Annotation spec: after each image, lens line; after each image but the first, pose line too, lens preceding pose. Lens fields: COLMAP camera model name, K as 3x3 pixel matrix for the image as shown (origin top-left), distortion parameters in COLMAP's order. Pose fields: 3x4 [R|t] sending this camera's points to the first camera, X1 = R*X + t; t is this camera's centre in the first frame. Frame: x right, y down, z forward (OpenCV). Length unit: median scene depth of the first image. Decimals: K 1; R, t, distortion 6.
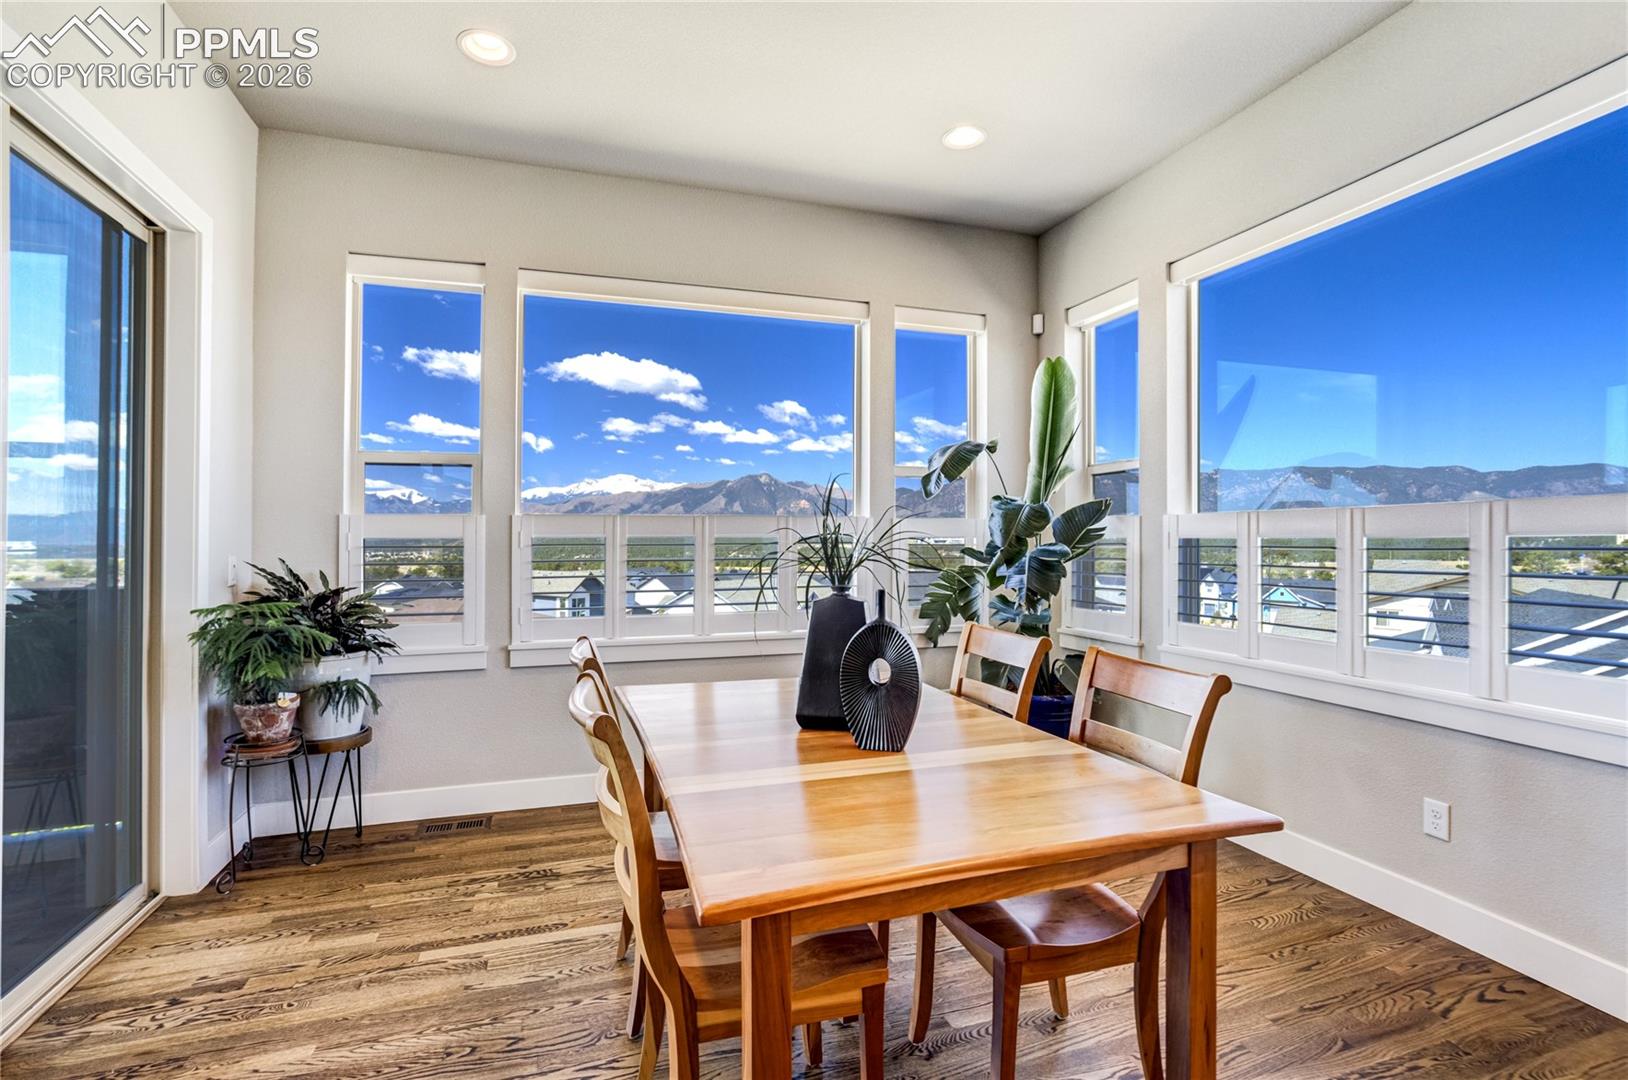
lens RADIAL K [[775.2, 0, 815.3], [0, 775.2, 530.3], [0, 0, 1]] dist [-0.019124, 0.001513]
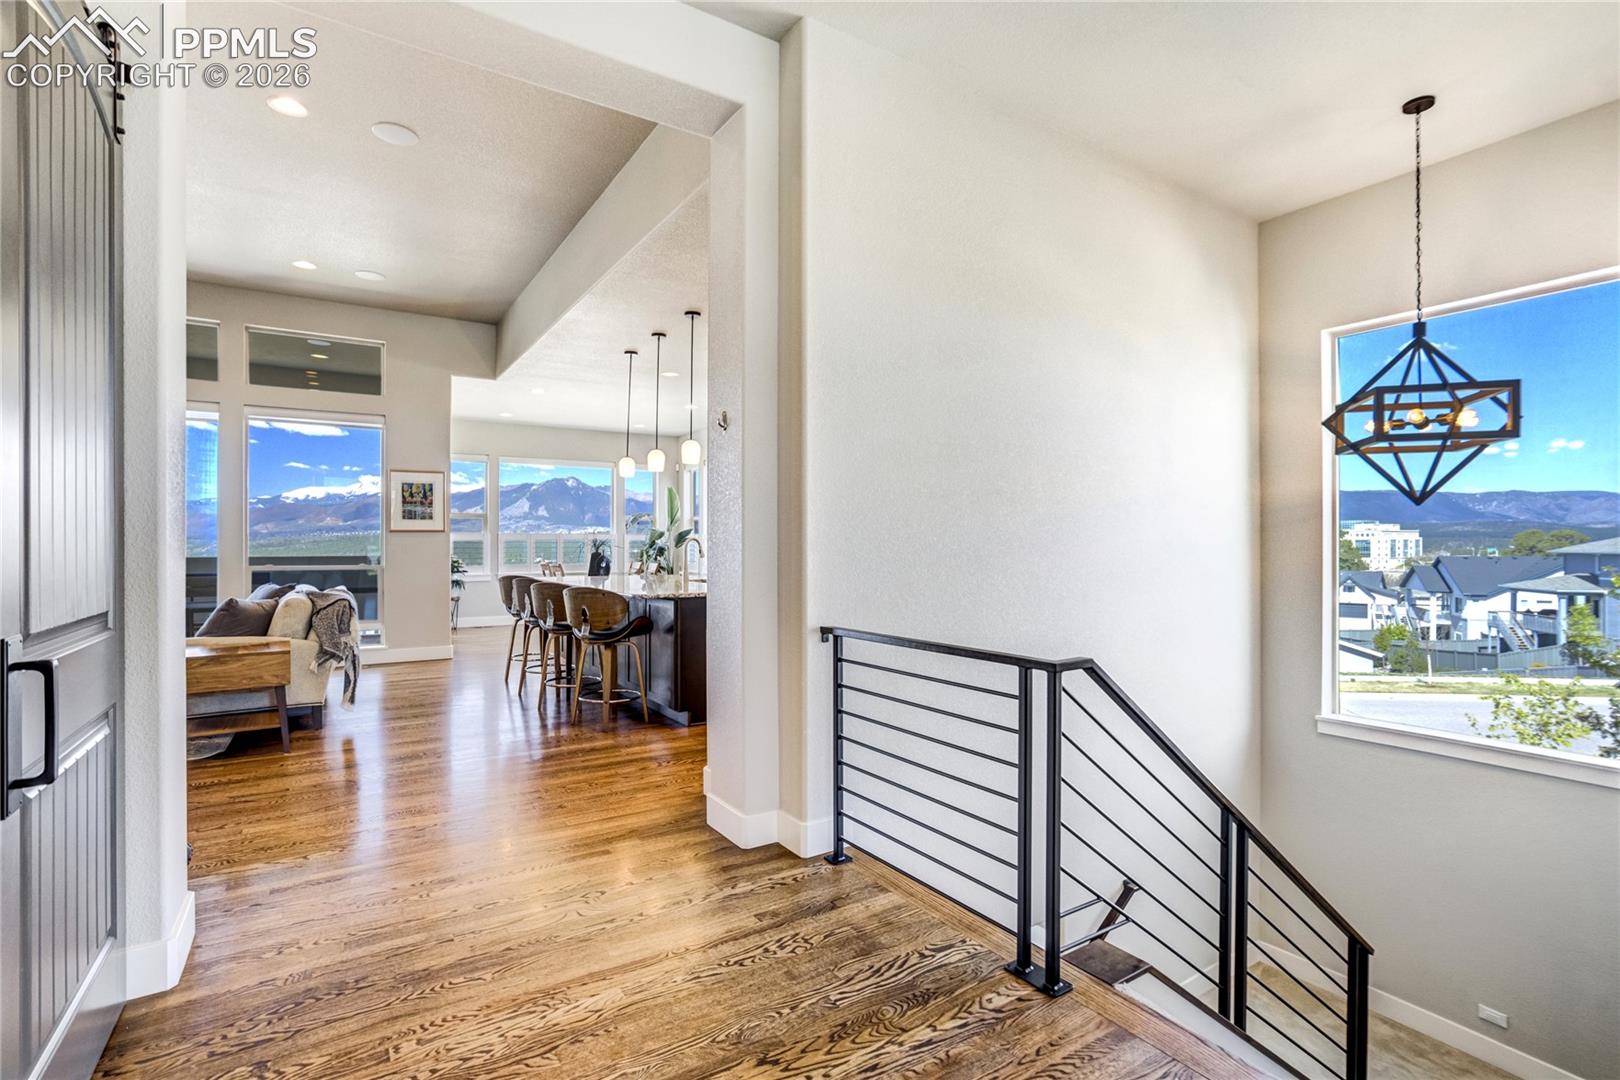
lens RADIAL K [[744.8, 0, 828.4], [0, 744.8, 539.3], [0, 0, 1]] dist [-0.000080, 0.000240]
pose [[0.964560, 0.004696, 0.263821, 0.131743], [-0.005850, 0.999976, 0.003587, -0.013592], [-0.263798, -0.005003, 0.964565, -2.588015]]
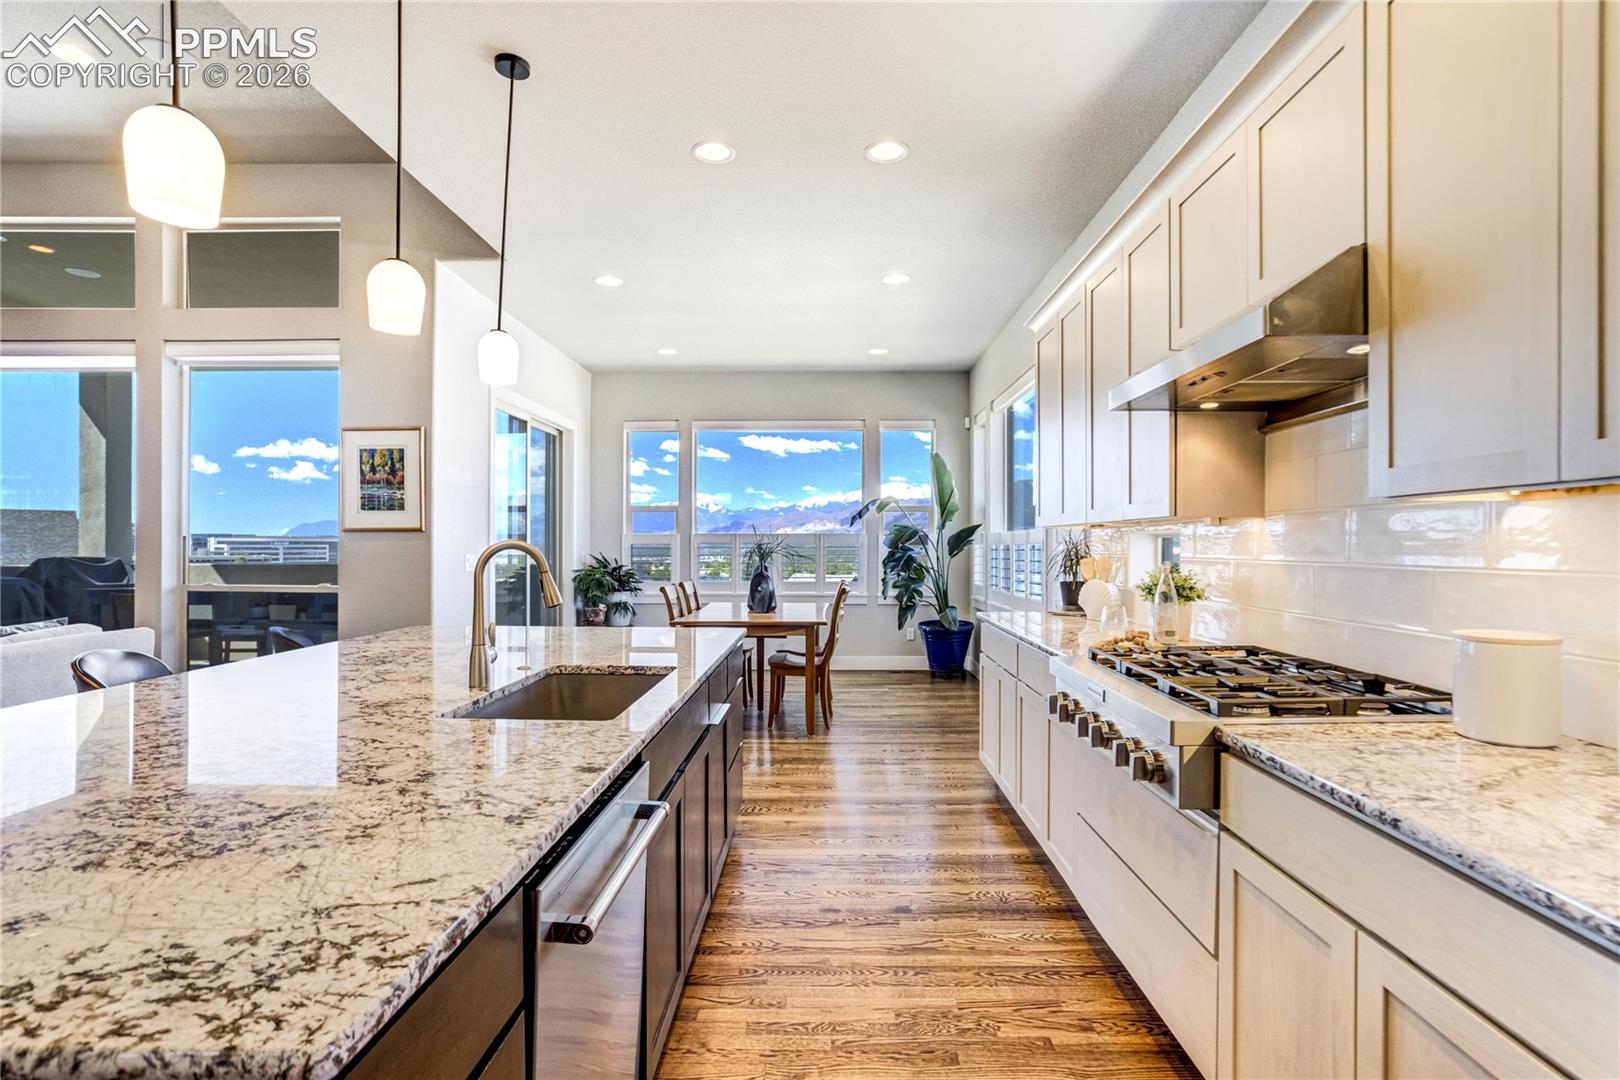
lens RADIAL K [[776.3, 0, 810.0], [0, 776.3, 540.0], [0, 0, 1]] dist [0.008586, 0.000024]
pose [[0.937033, -0.000420, -0.349240, 0.761595], [0.000673, 1.000000, 0.000603, -0.004933], [0.349239, -0.000800, 0.937033, -1.043139]]
